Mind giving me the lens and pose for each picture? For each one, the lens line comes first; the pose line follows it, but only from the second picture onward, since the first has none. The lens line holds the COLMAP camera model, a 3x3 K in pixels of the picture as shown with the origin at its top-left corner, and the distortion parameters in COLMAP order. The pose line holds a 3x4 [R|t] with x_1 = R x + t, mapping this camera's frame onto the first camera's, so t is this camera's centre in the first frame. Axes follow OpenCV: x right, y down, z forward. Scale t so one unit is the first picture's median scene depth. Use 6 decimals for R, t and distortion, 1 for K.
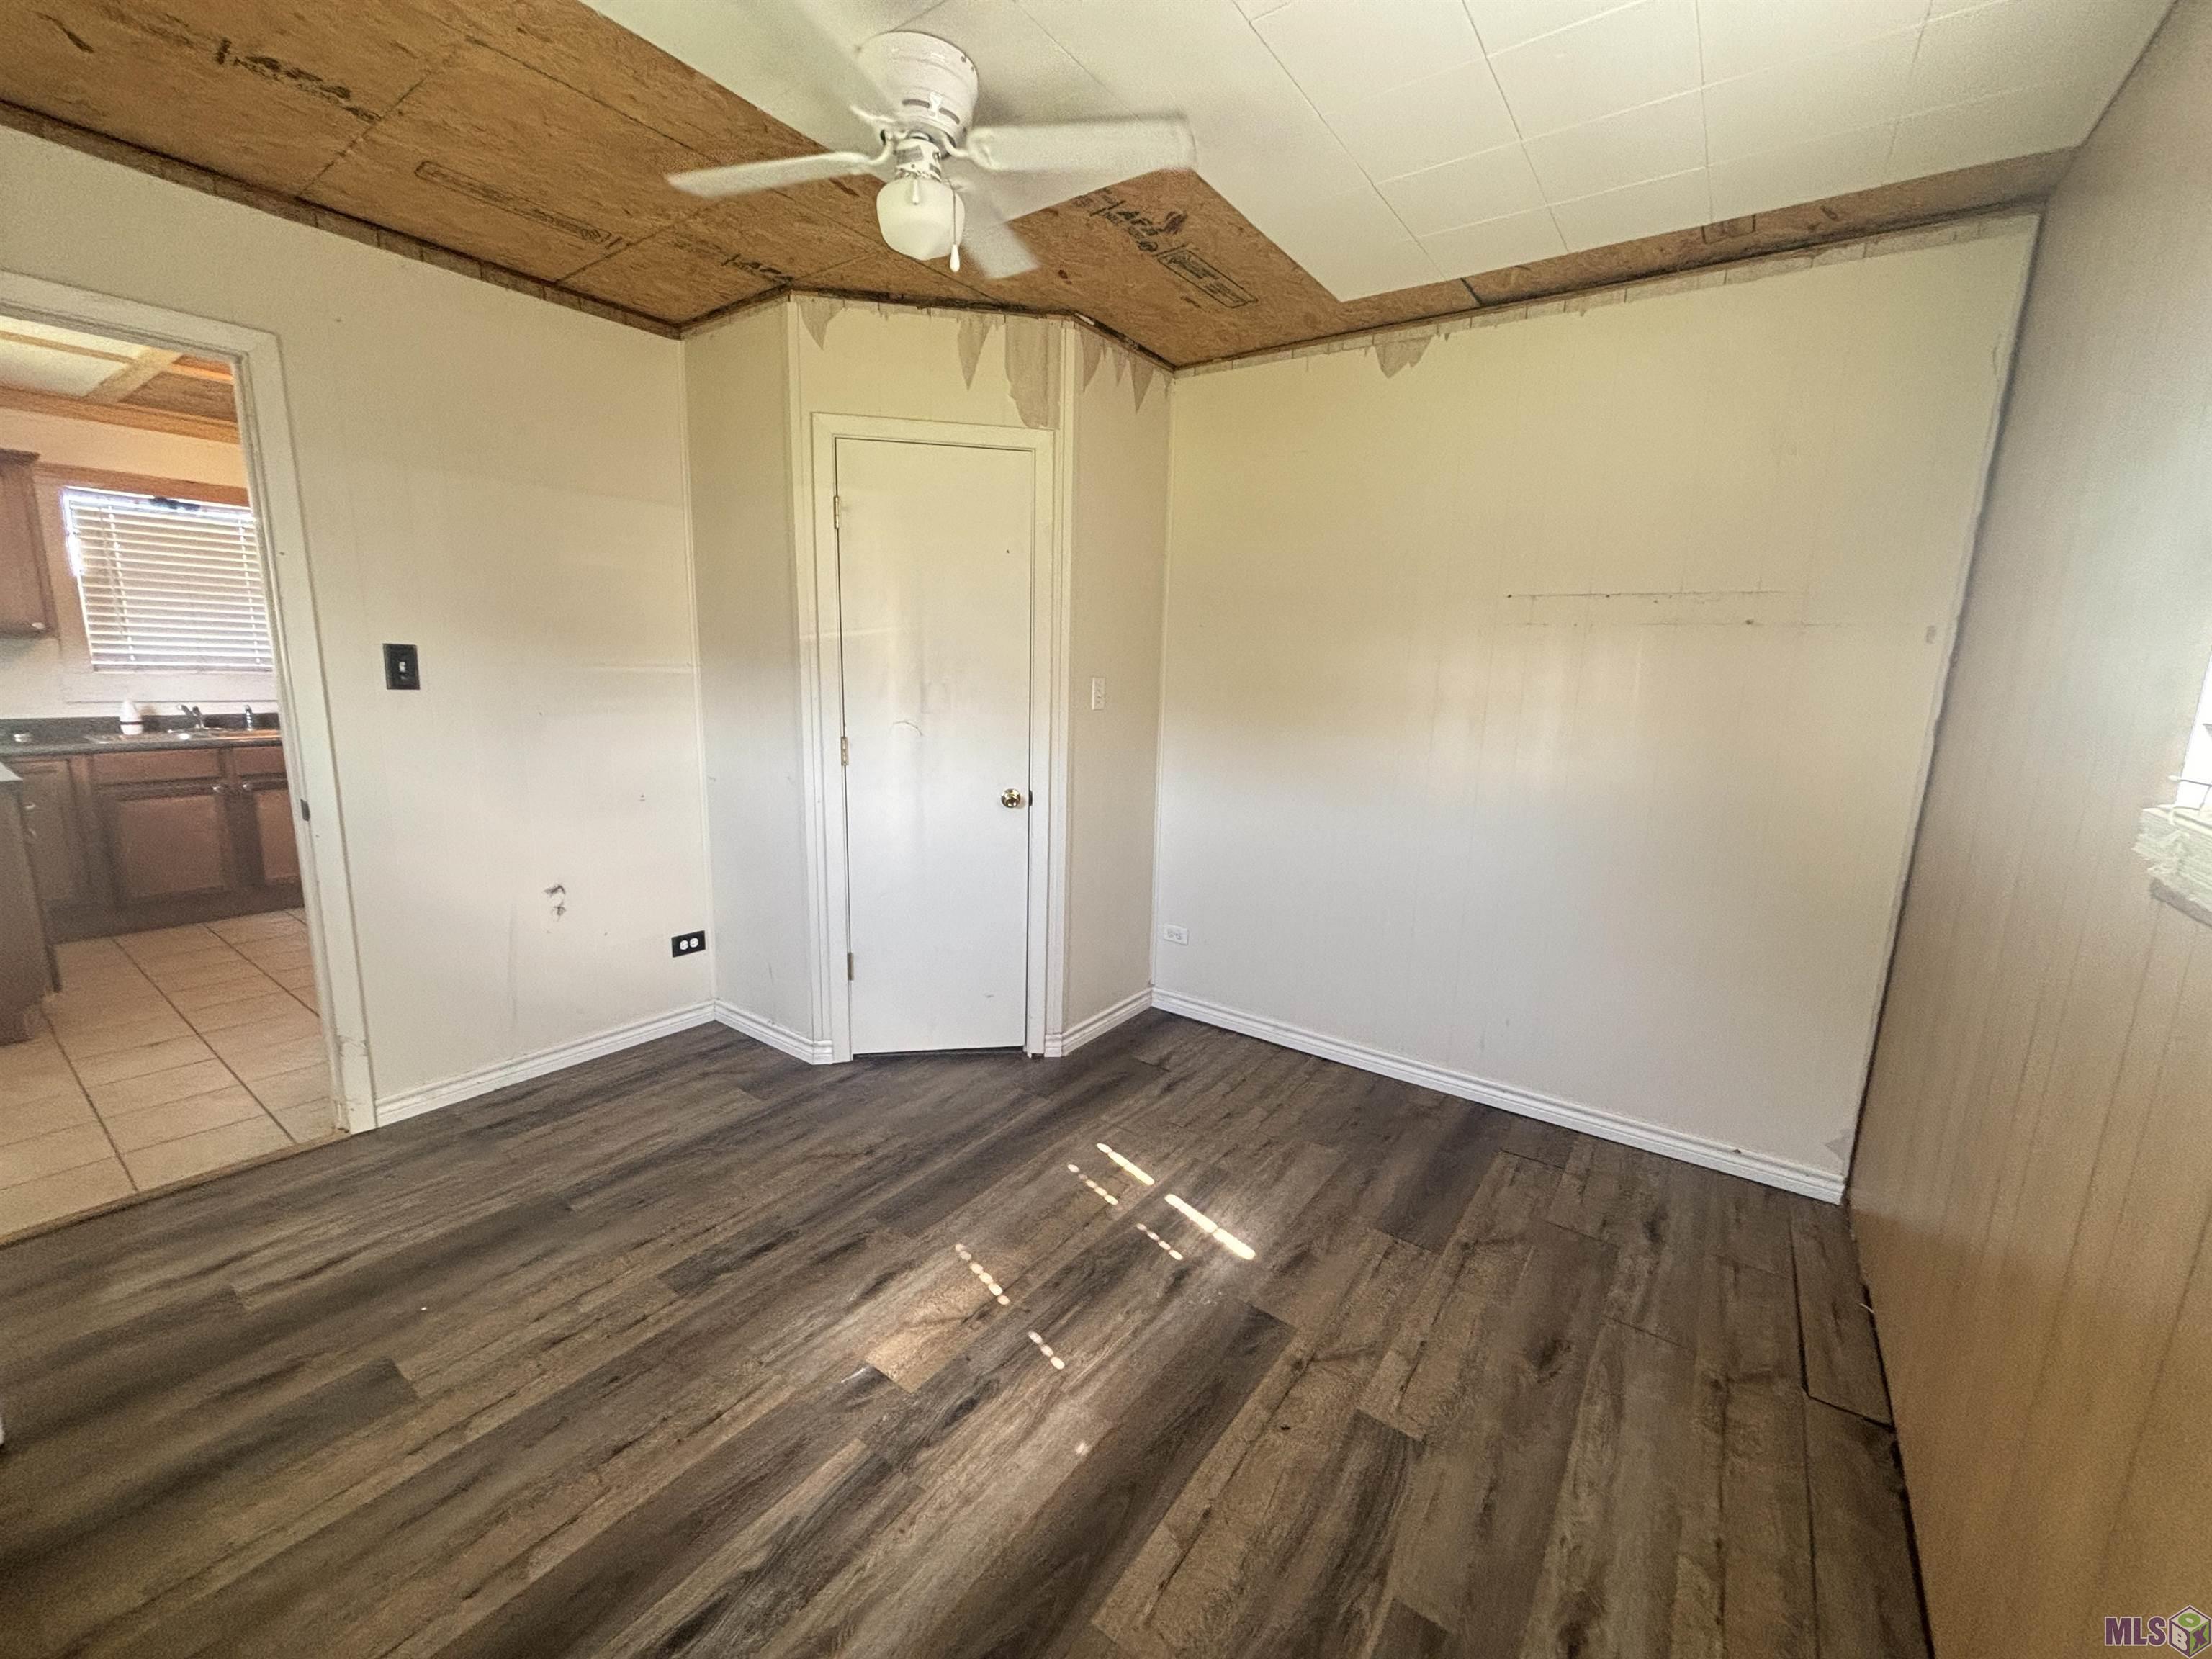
lens RADIAL K [[893.9, 0, 1103.2], [0, 893.9, 826.3], [0, 0, 1]] dist [0.001314, -0.000212]
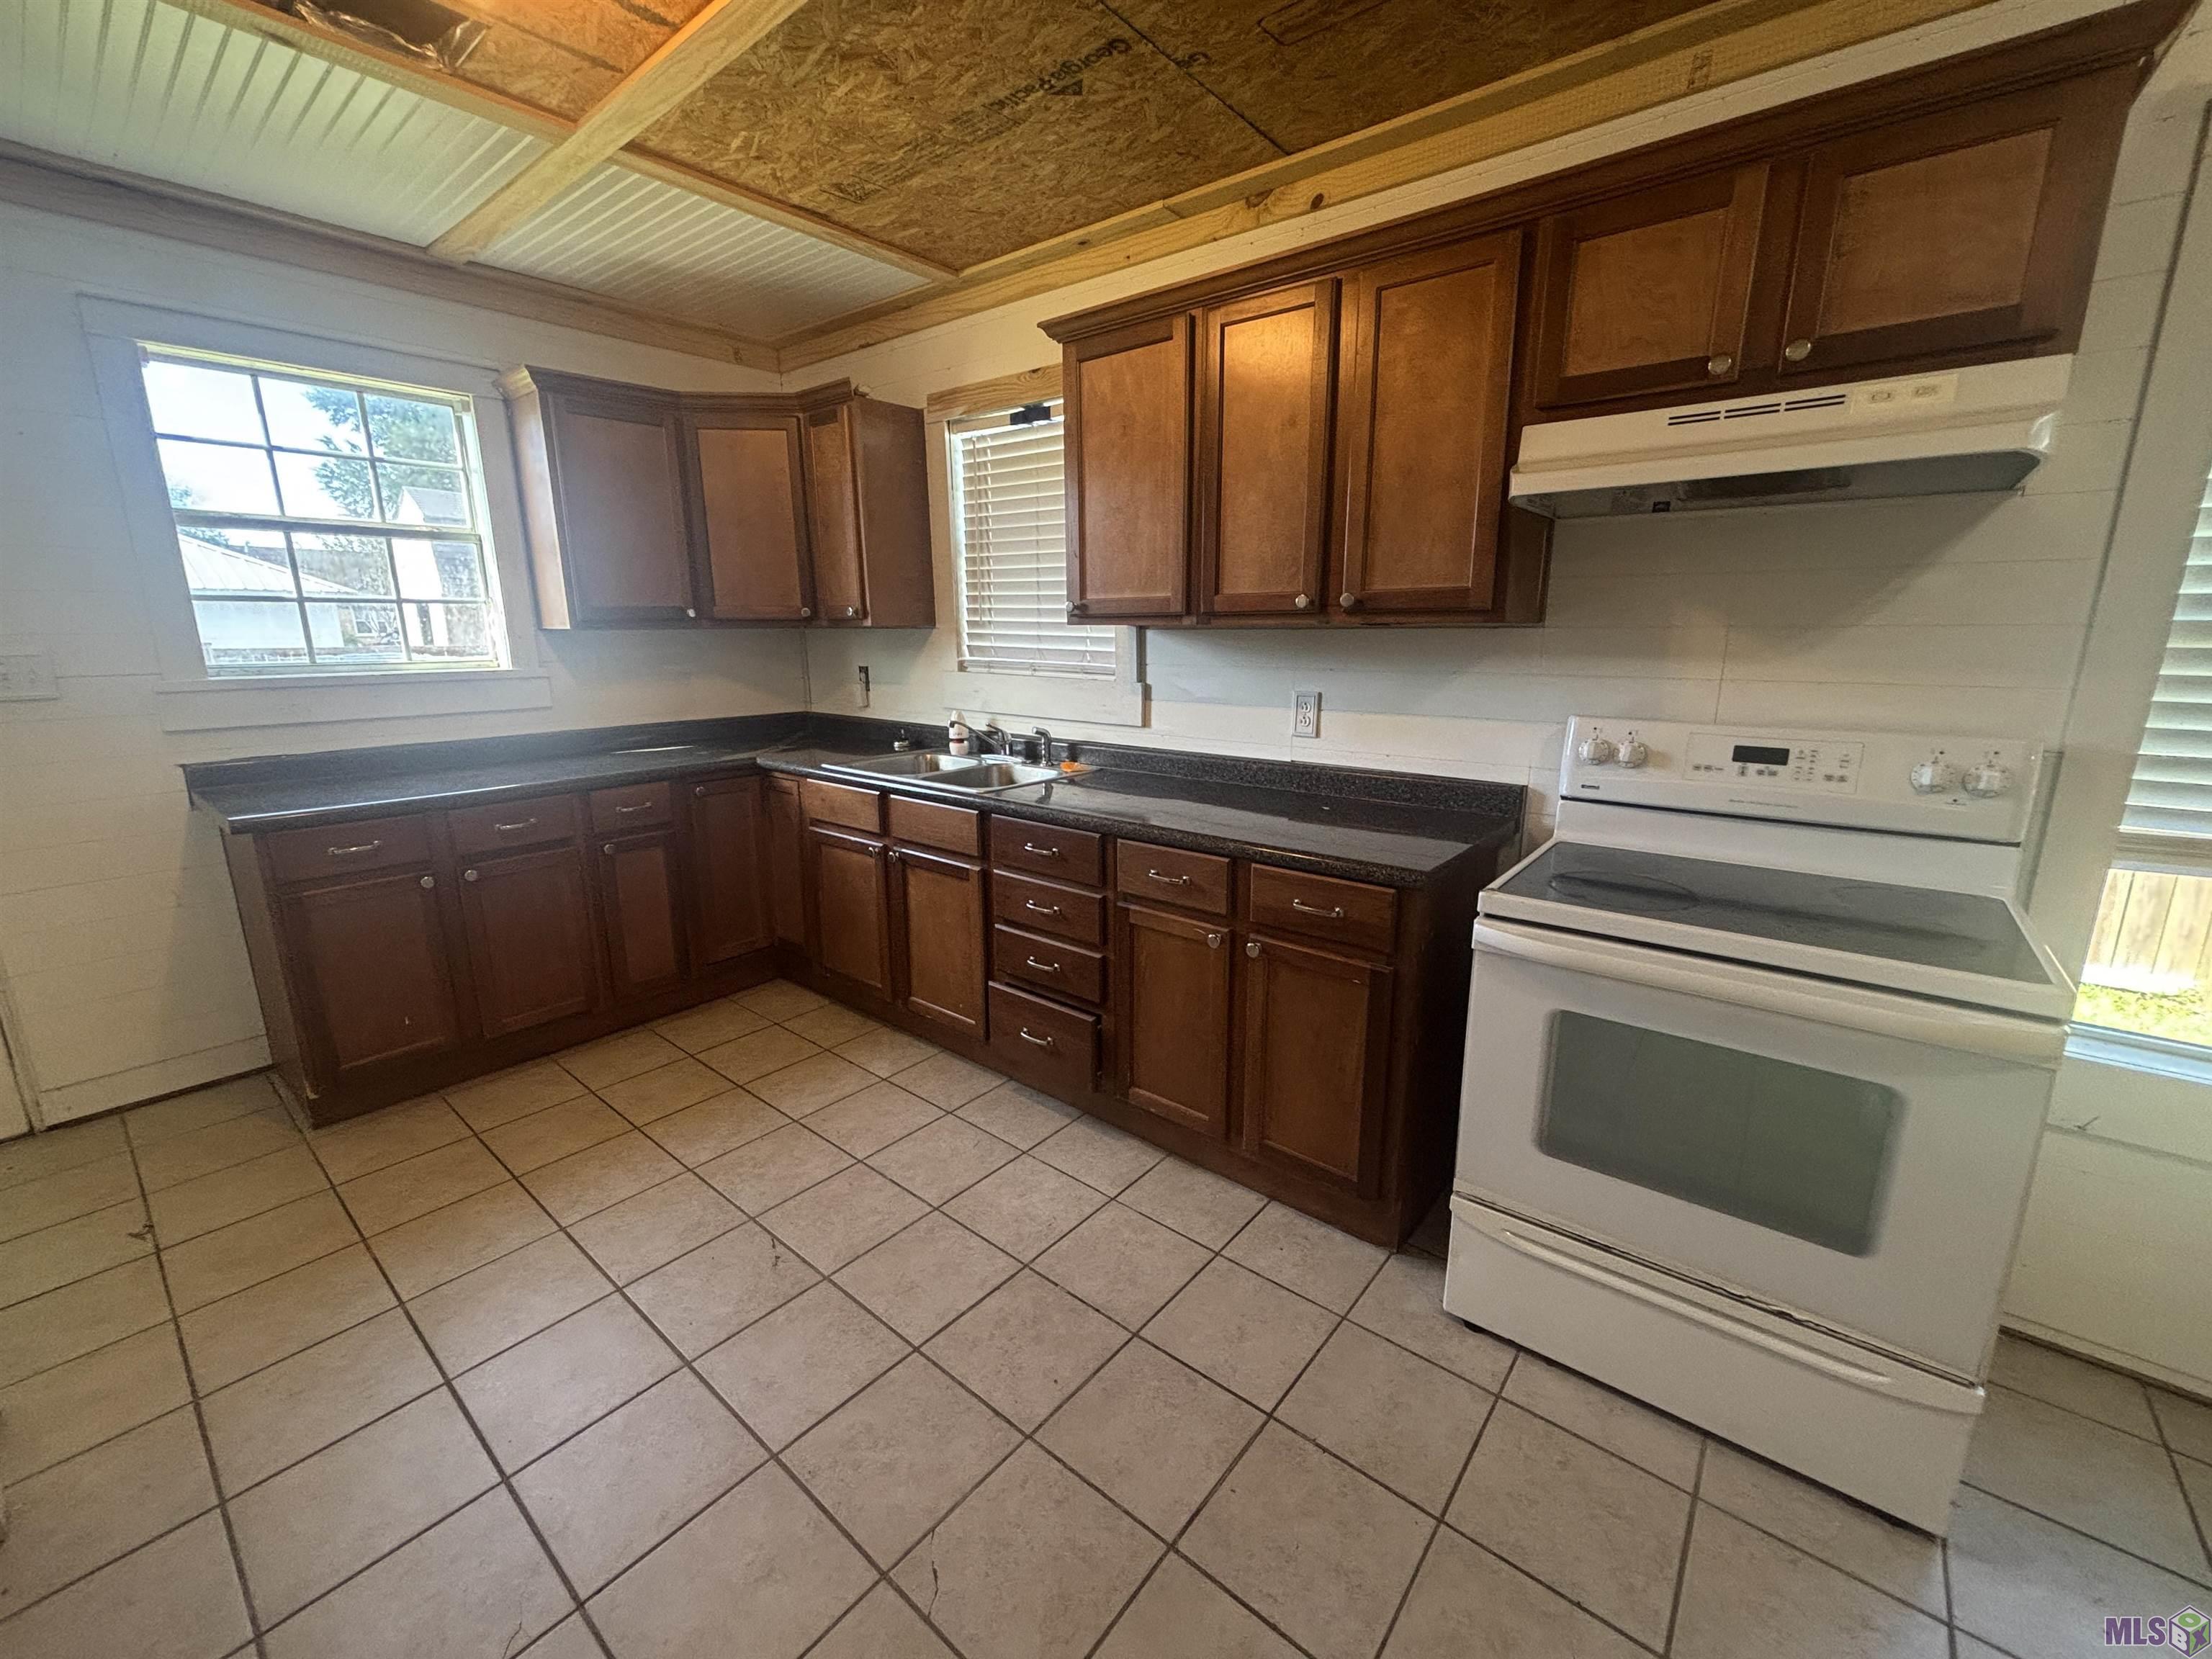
lens RADIAL K [[894.9, 0, 1106.0], [0, 894.9, 829.5], [0, 0, 1]] dist [-0.009978, -0.000138]
pose [[-0.056117, 0.190963, -0.979992, -0.345927], [-0.177388, 0.964016, 0.198008, -0.214972], [0.982540, 0.184950, -0.020223, 1.165483]]
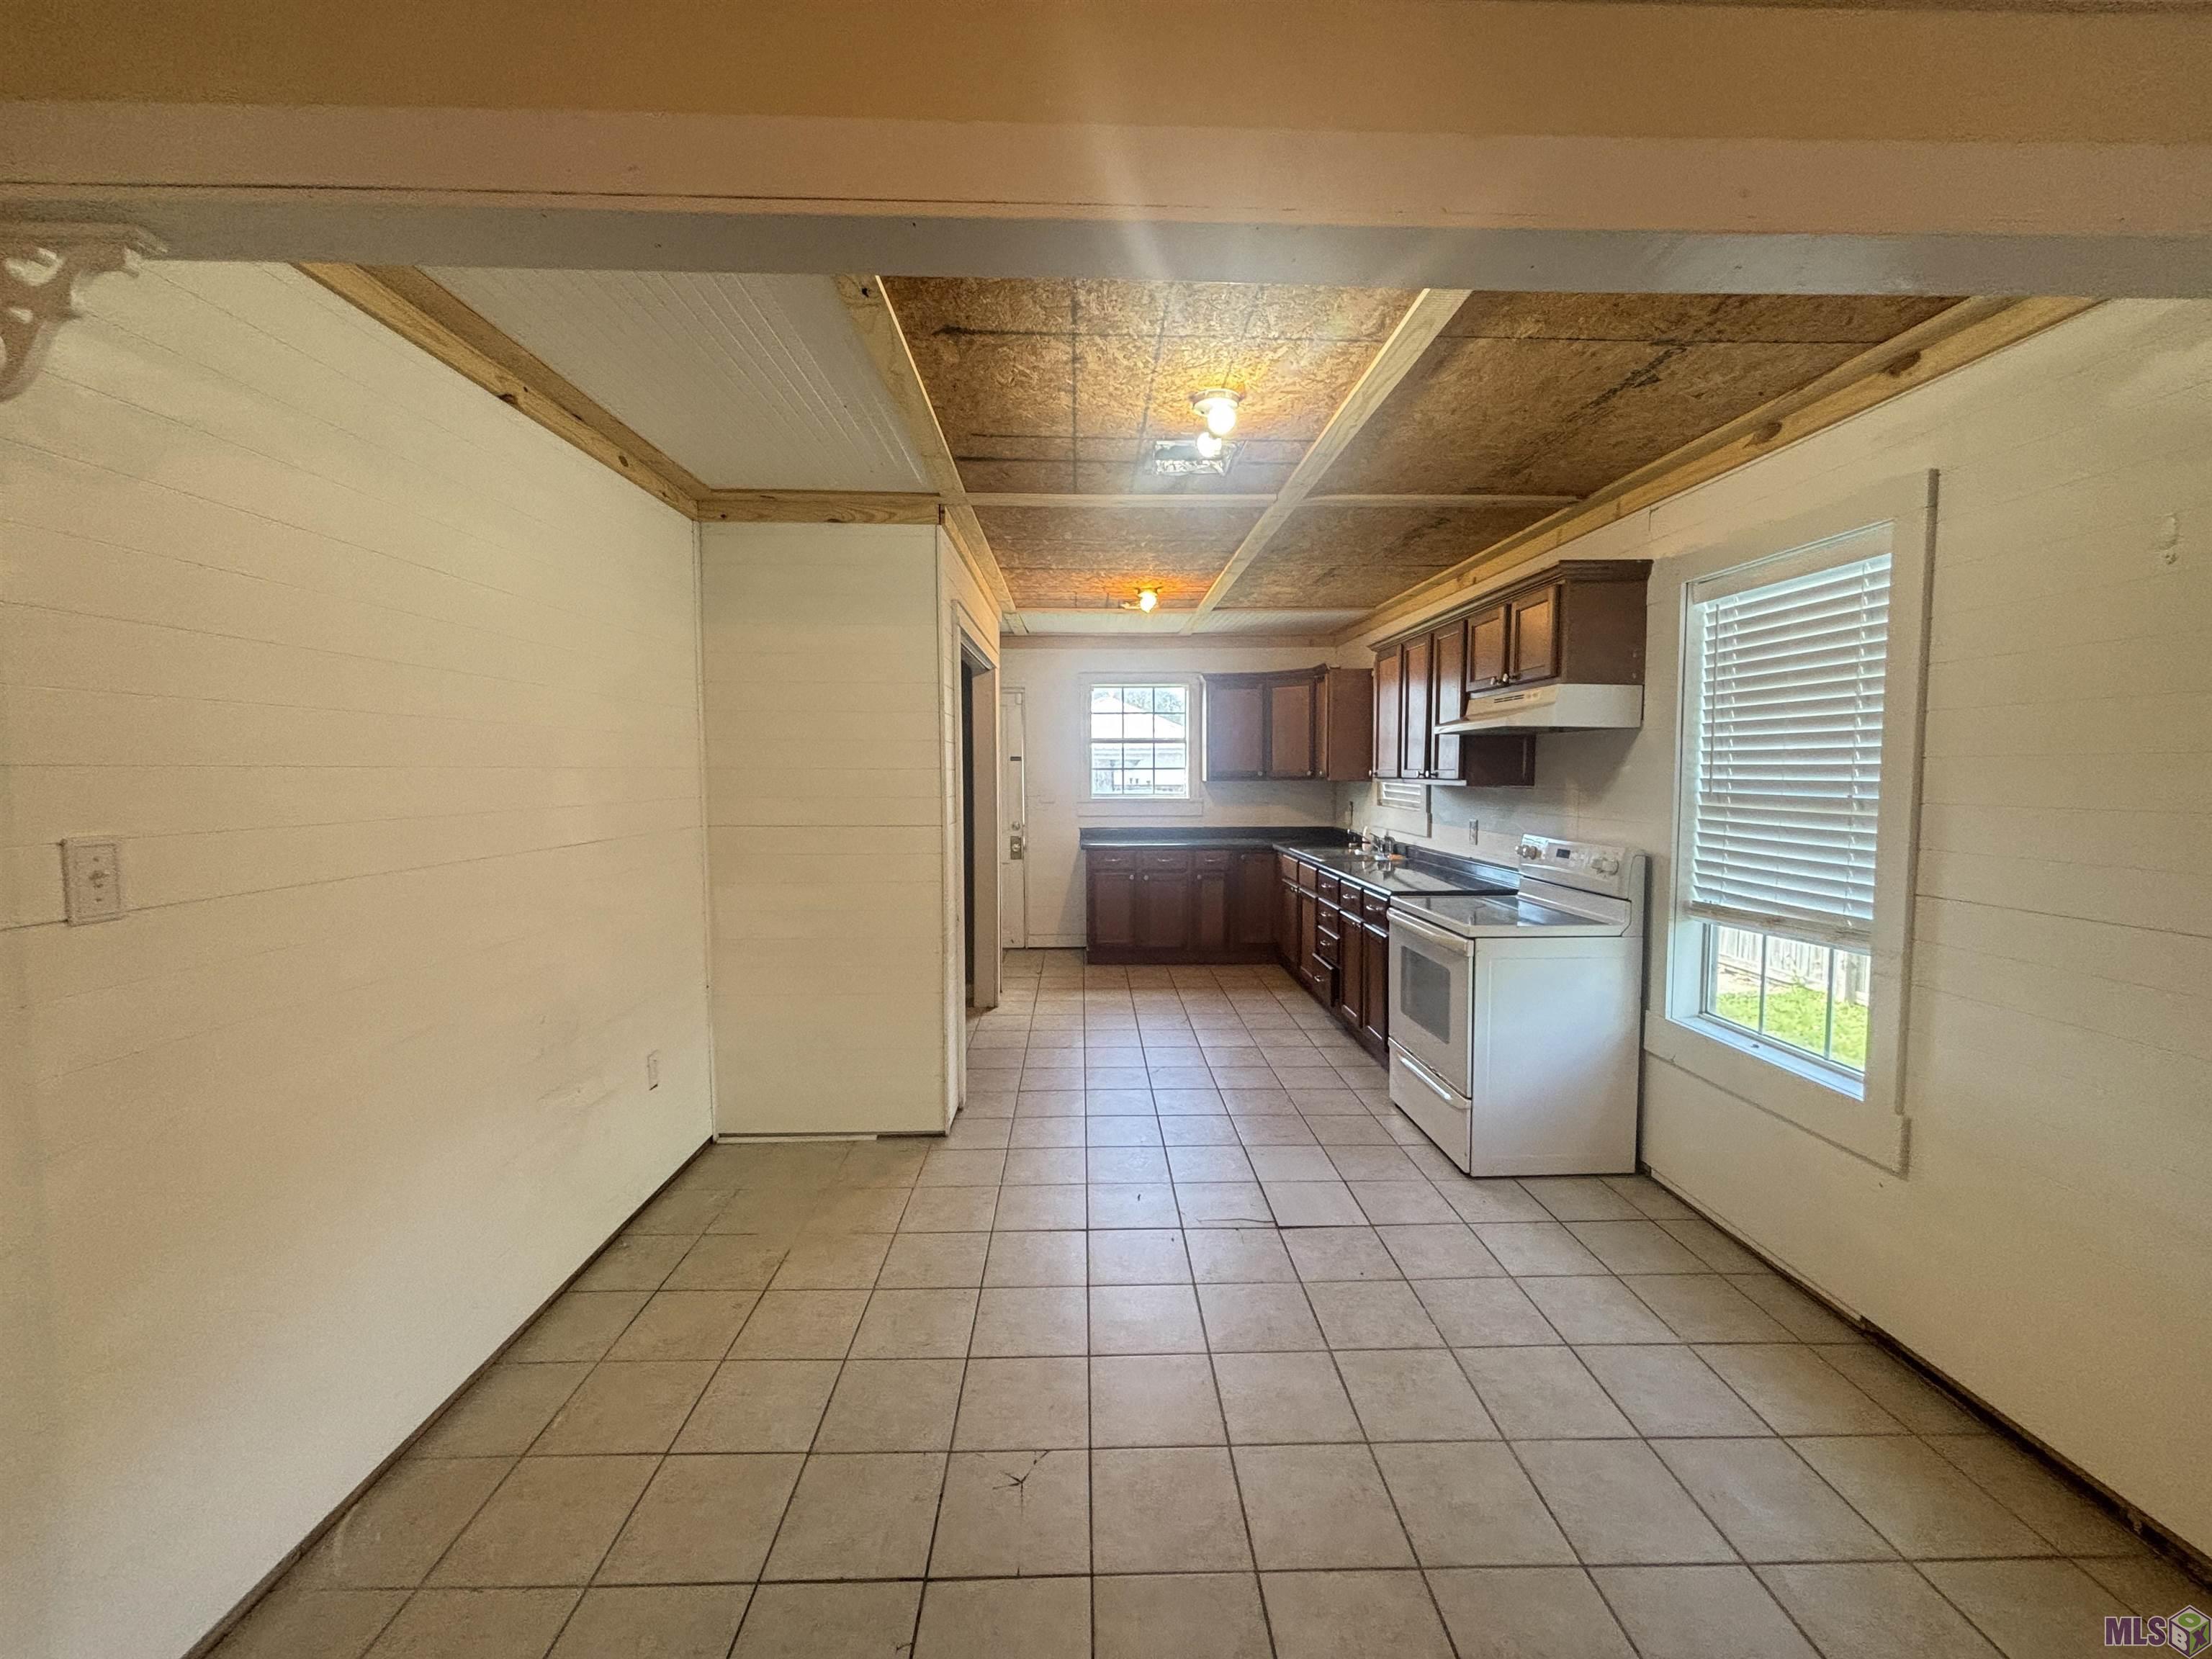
lens RADIAL K [[893.2, 0, 1096.7], [0, 893.2, 826.7], [0, 0, 1]] dist [0.000792, -0.000087]
pose [[-0.796194, 0.012783, -0.604907, 0.051697], [-0.126292, 0.974243, 0.186817, -0.338551], [0.591715, 0.225137, -0.774072, 1.800799]]
